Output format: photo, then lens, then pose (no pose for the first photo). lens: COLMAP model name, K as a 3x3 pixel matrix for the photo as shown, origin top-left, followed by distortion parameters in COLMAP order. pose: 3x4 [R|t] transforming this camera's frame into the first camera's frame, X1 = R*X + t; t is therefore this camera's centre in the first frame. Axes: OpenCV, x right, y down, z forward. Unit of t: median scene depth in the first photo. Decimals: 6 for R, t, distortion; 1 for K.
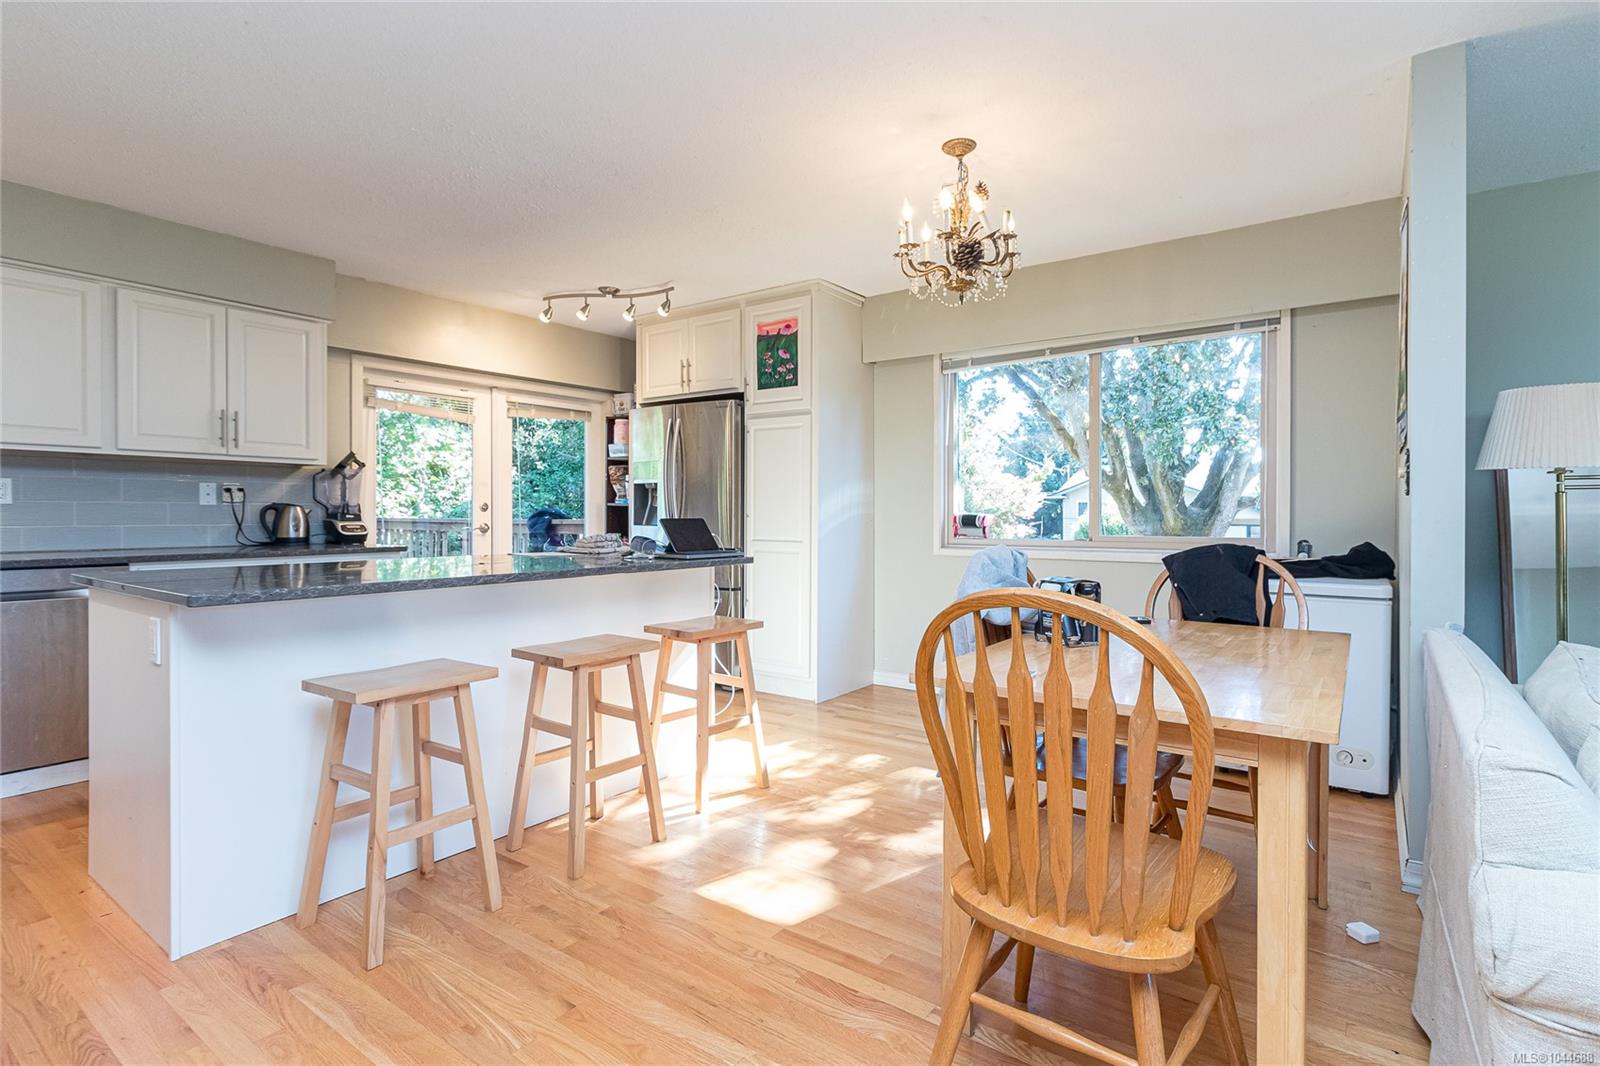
lens RADIAL K [[769.3, 0, 833.8], [0, 769.3, 521.6], [0, 0, 1]] dist [0.004290, -0.000330]
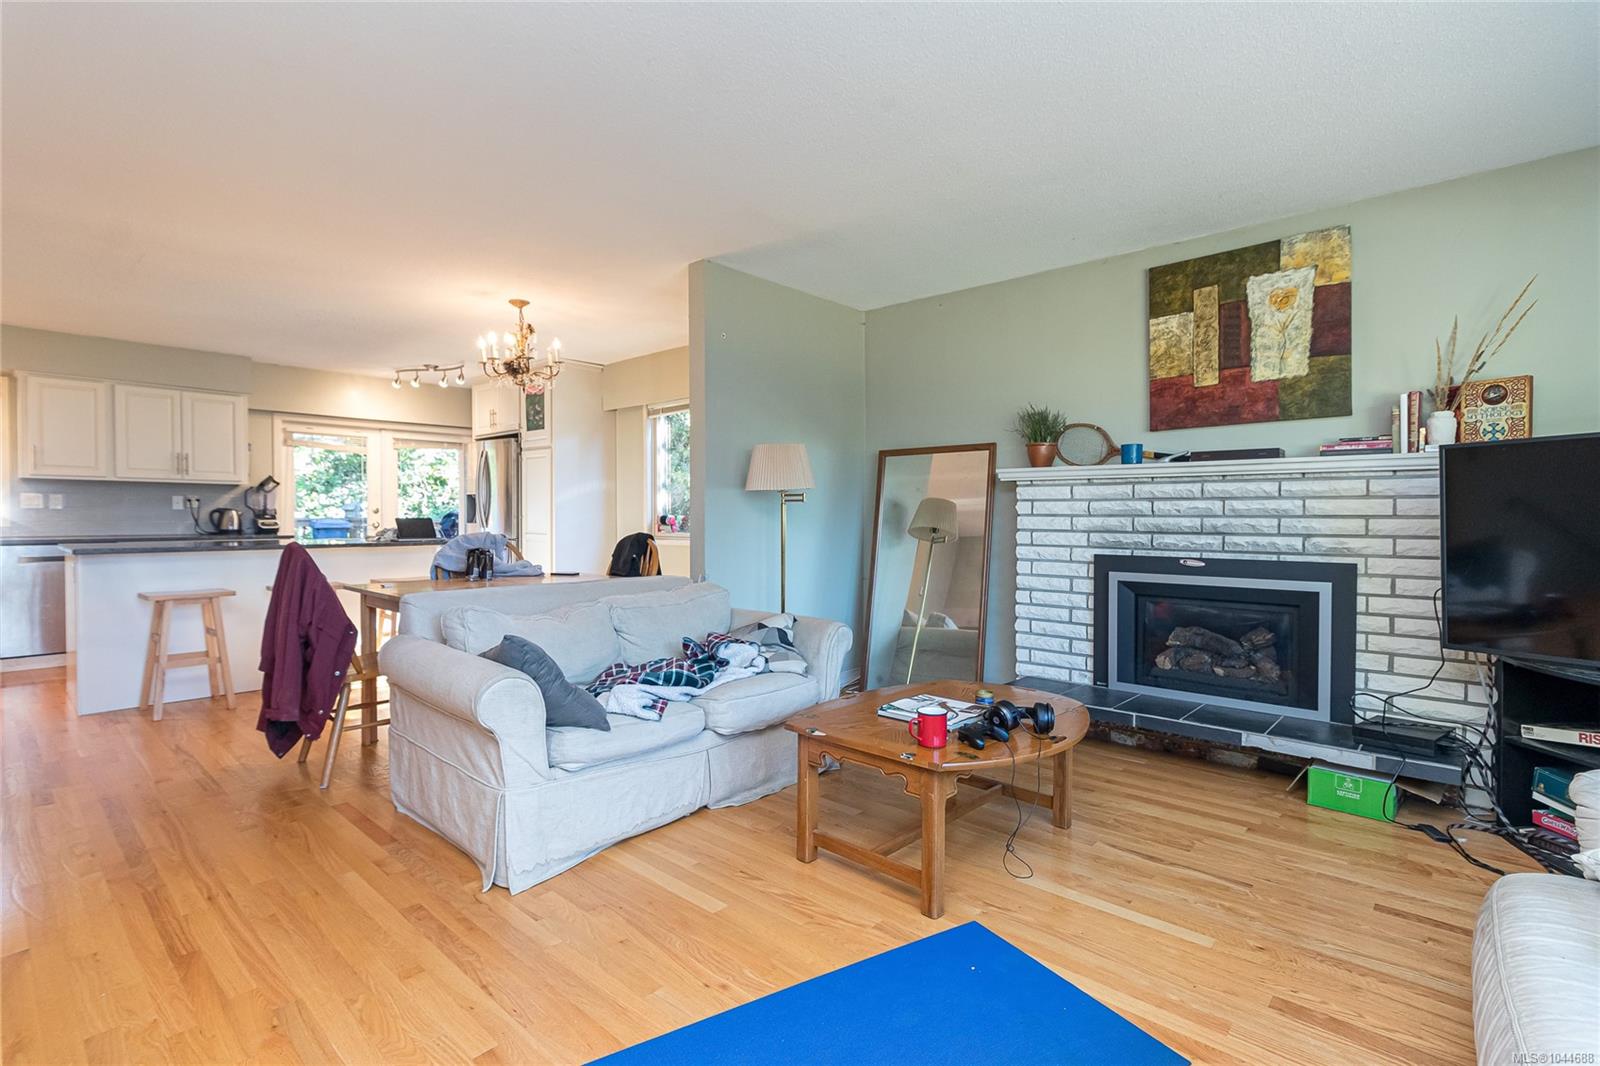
lens RADIAL K [[769.3, 0, 826.9], [0, 769.3, 539.2], [0, 0, 1]] dist [0.004290, -0.000330]
pose [[0.991816, 0.005819, -0.127545, 0.698910], [-0.003336, 0.999801, 0.019676, 0.004871], [0.127634, -0.019089, 0.991638, -0.416264]]
